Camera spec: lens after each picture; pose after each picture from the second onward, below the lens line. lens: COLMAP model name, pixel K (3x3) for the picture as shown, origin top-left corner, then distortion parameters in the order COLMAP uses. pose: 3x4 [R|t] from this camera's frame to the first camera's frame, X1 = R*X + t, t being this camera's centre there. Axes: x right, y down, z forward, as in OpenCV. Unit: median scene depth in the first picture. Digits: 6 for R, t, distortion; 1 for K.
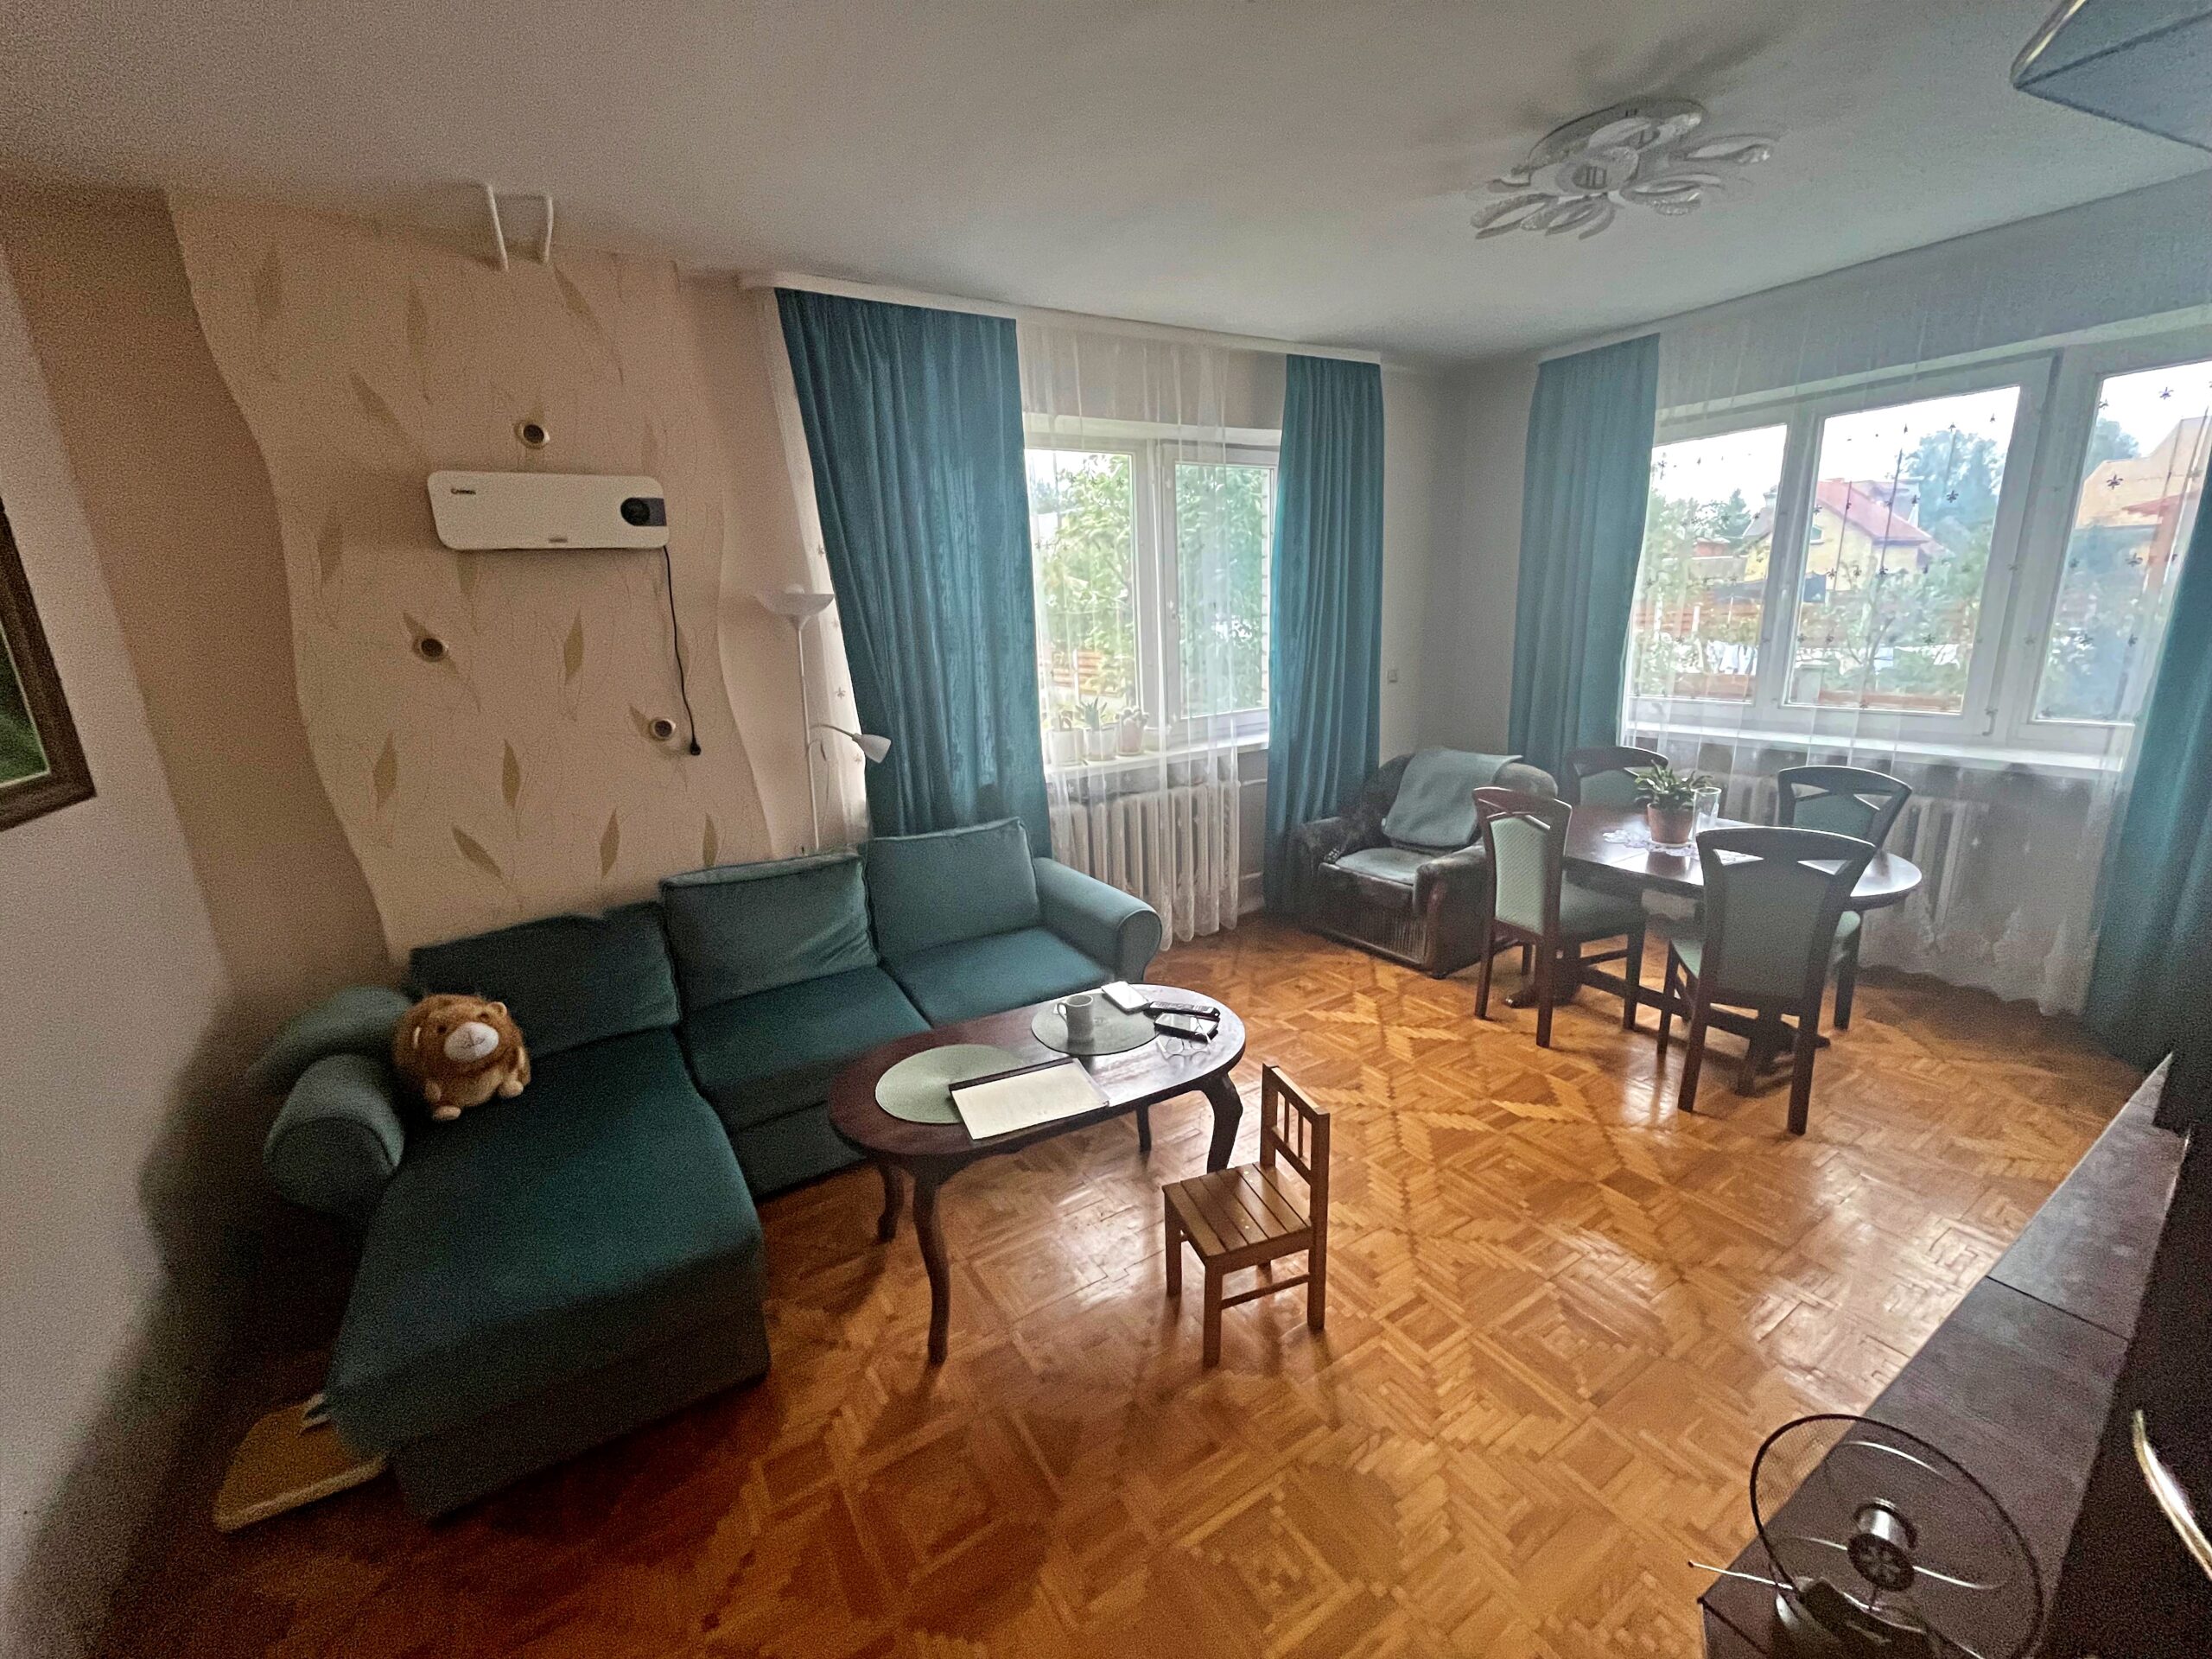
lens RADIAL K [[896.7, 0, 1108.5], [0, 896.7, 832.4], [0, 0, 1]] dist [-0.002516, 0.001546]
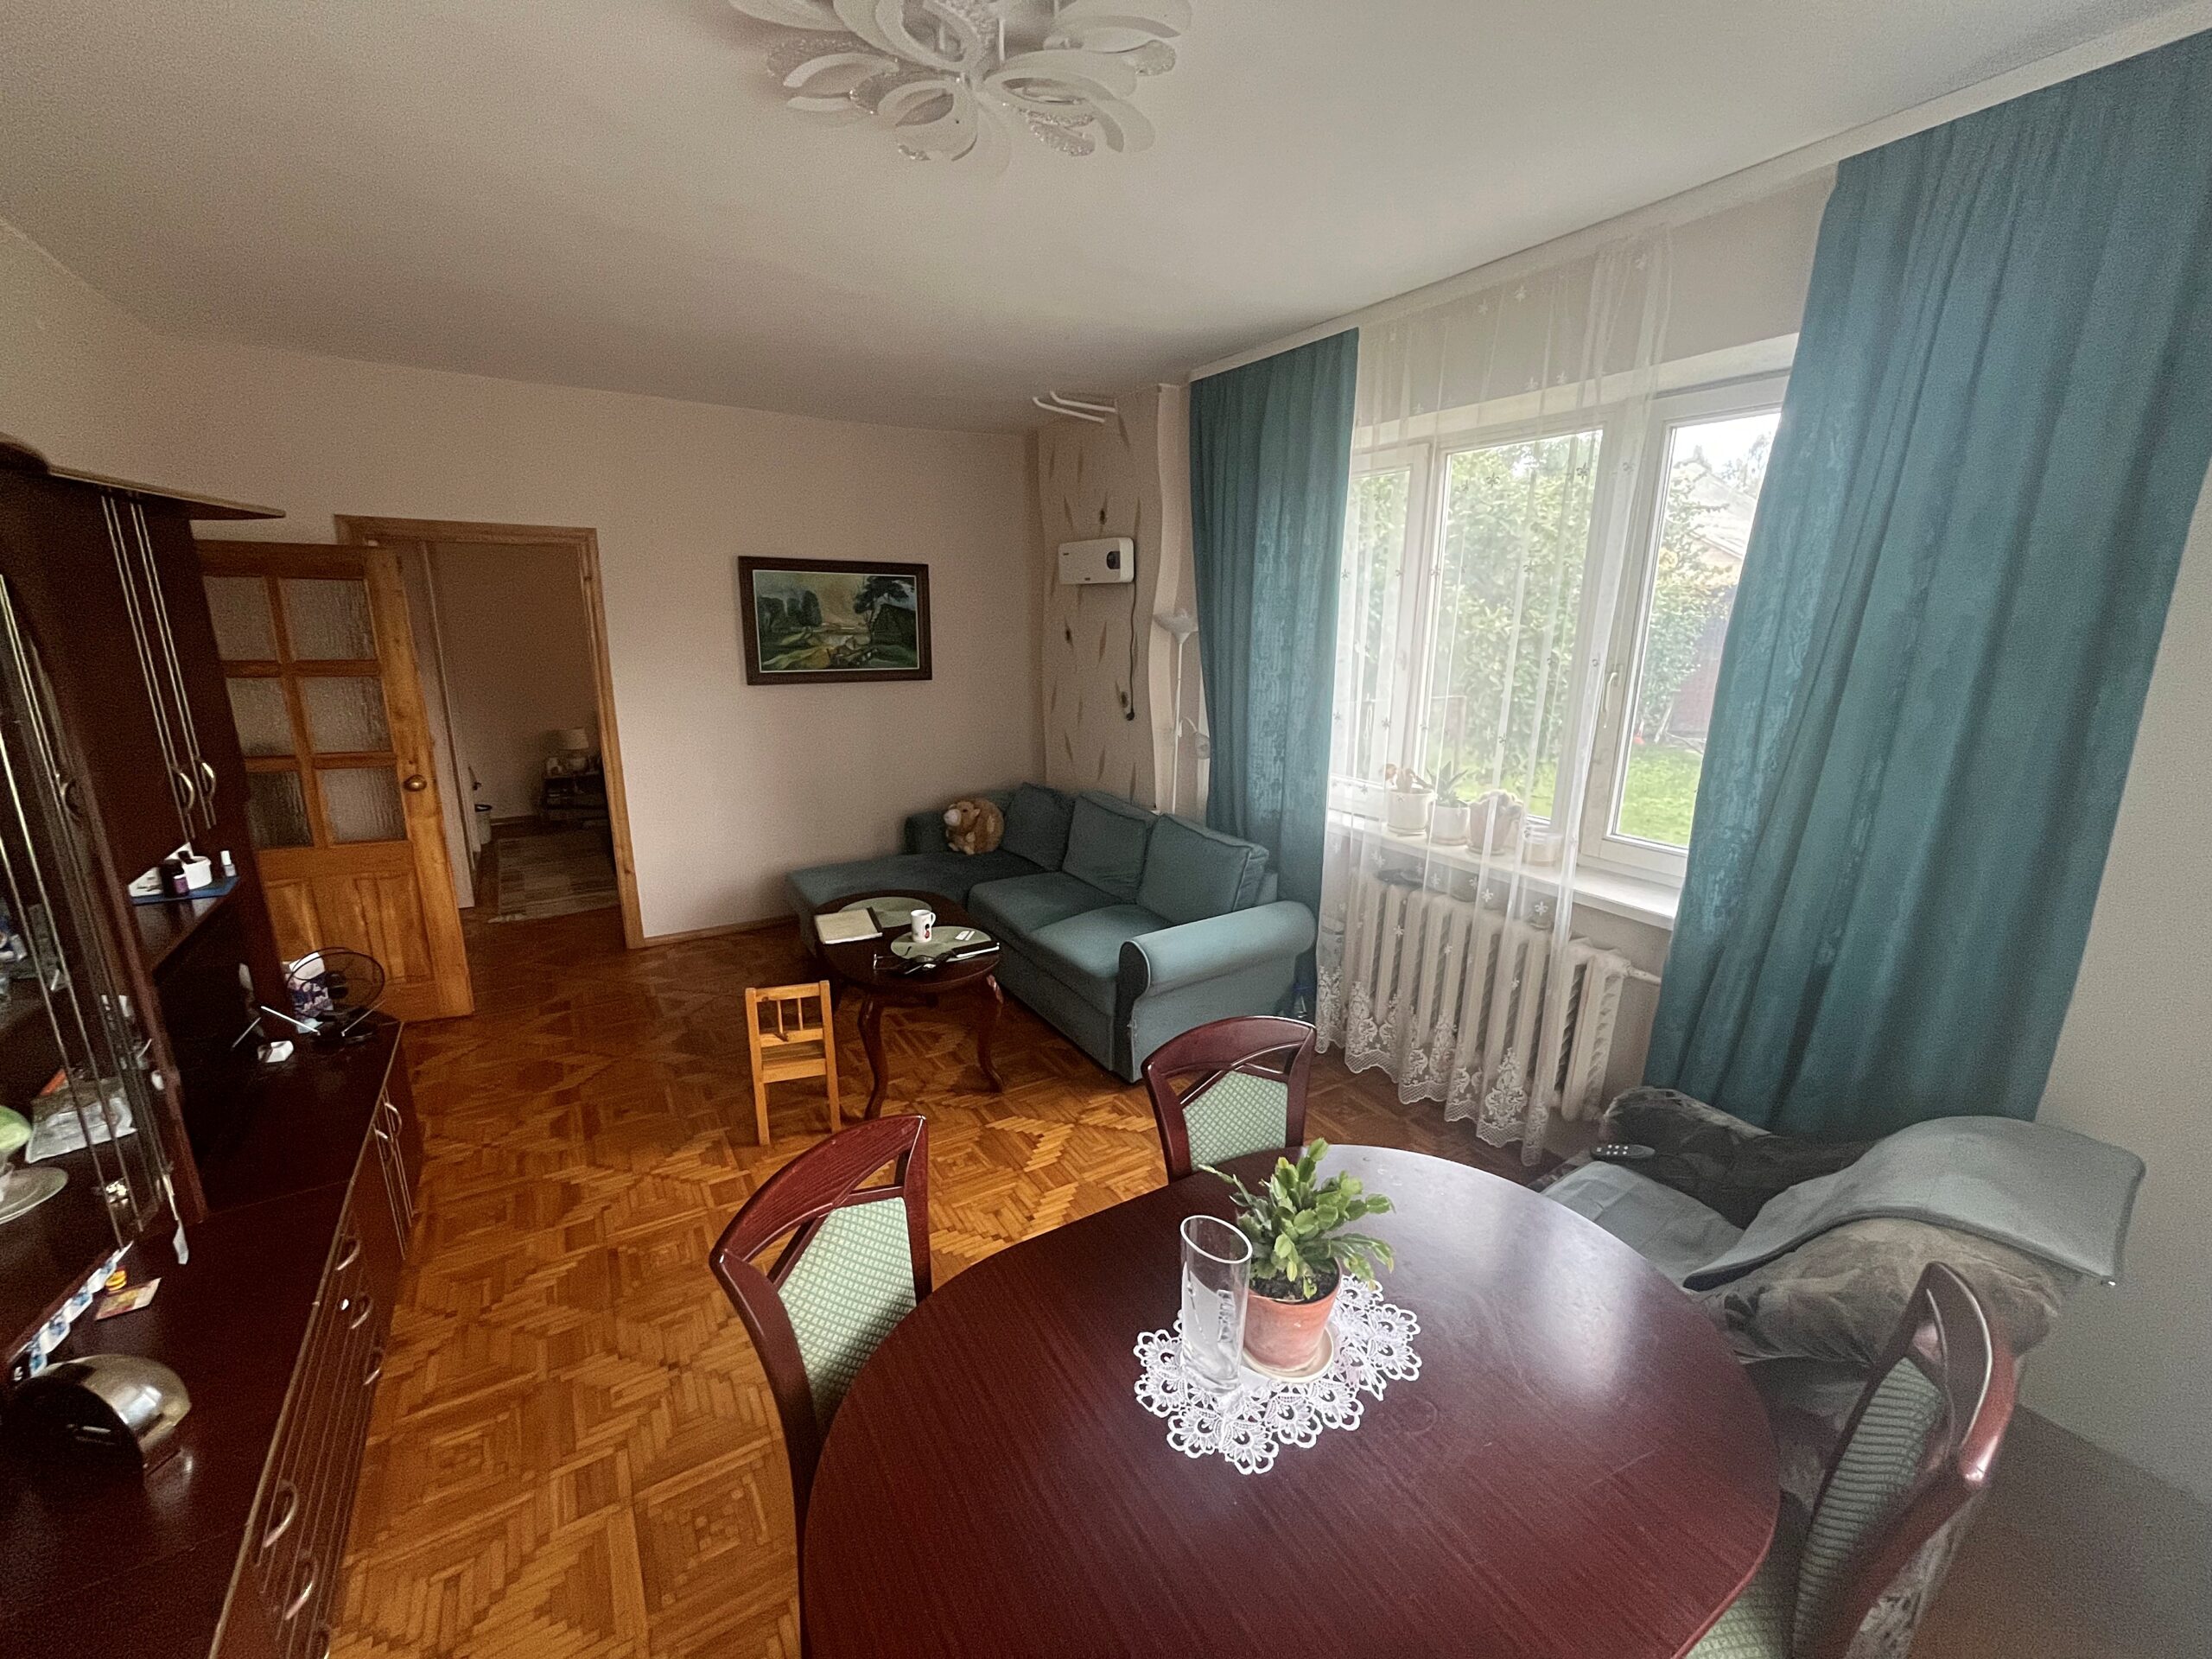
lens RADIAL K [[896.7, 0, 1091.7], [0, 896.7, 831.8], [0, 0, 1]] dist [-0.002516, 0.001546]
pose [[-0.006773, 0.273552, -0.961833, 0.902655], [-0.264758, 0.927039, 0.265521, -0.260239], [0.964291, 0.256452, 0.066146, 0.792294]]
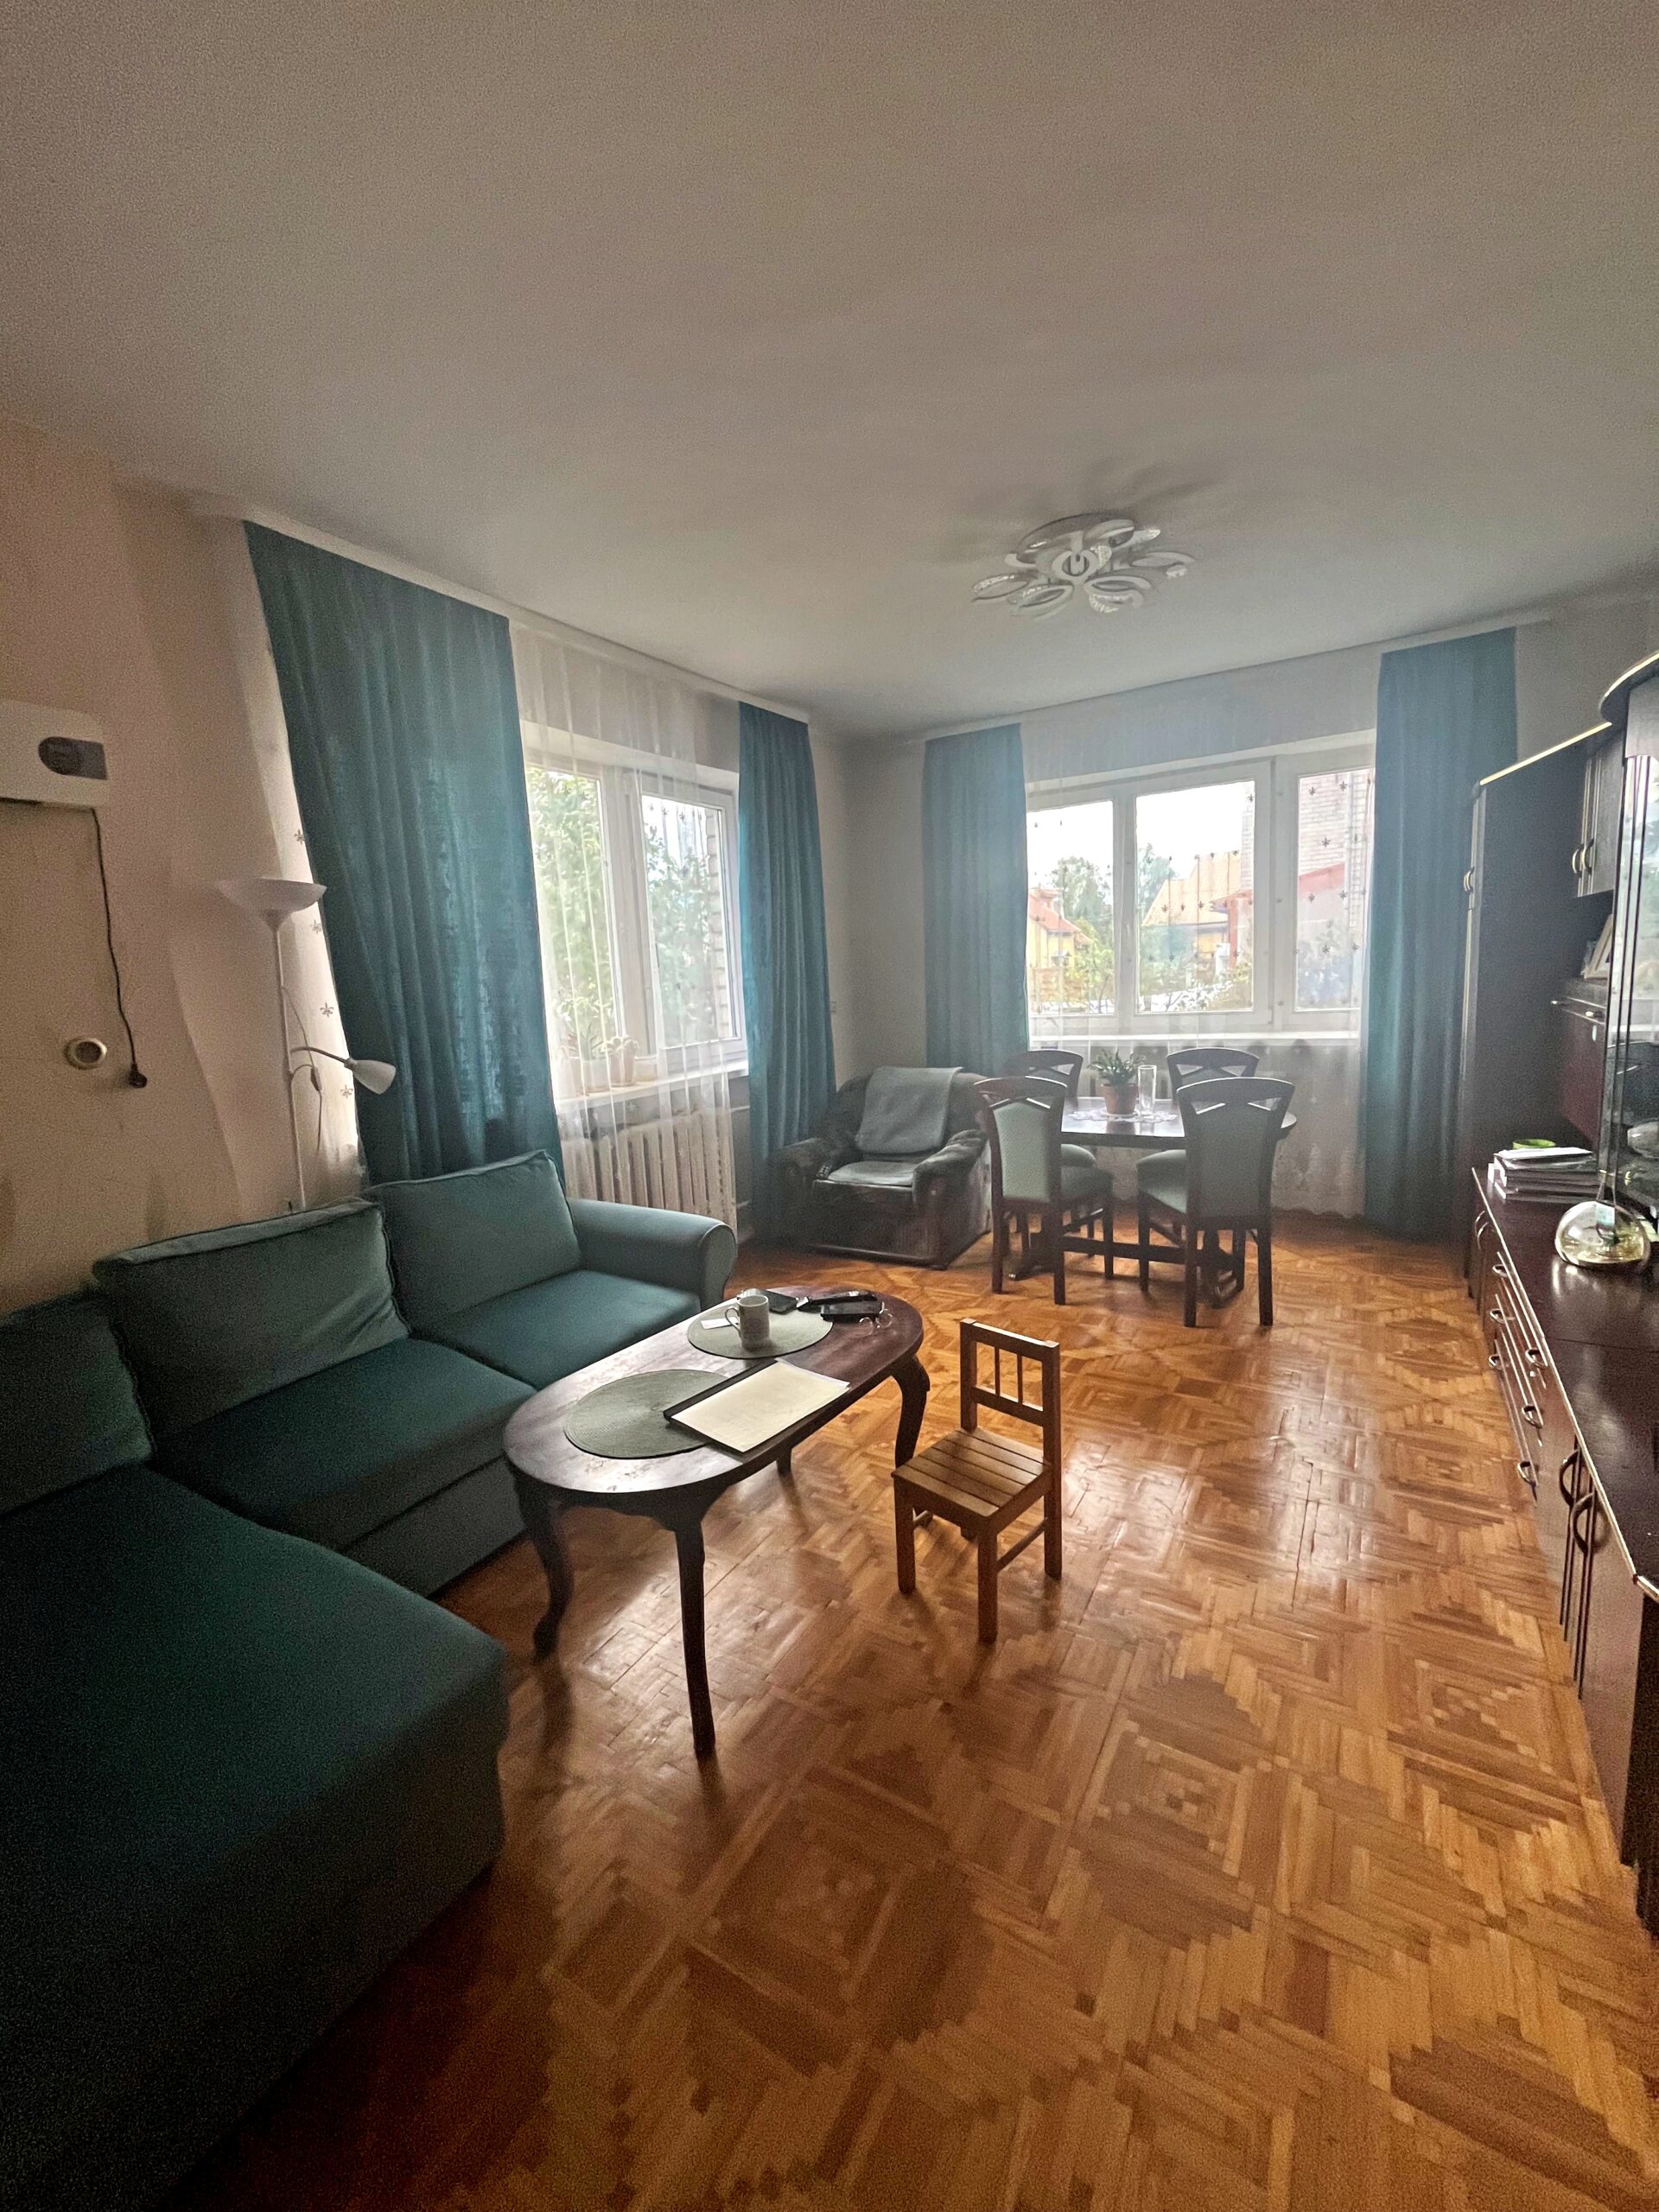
lens RADIAL K [[896.7, 0, 827.0], [0, 896.7, 1101.2], [0, 0, 1]] dist [-0.002516, 0.001546]
pose [[0.895177, -0.068890, 0.440354, -0.247752], [0.124917, 0.987165, -0.099506, 0.061726], [-0.427847, 0.144083, 0.892293, 0.088086]]
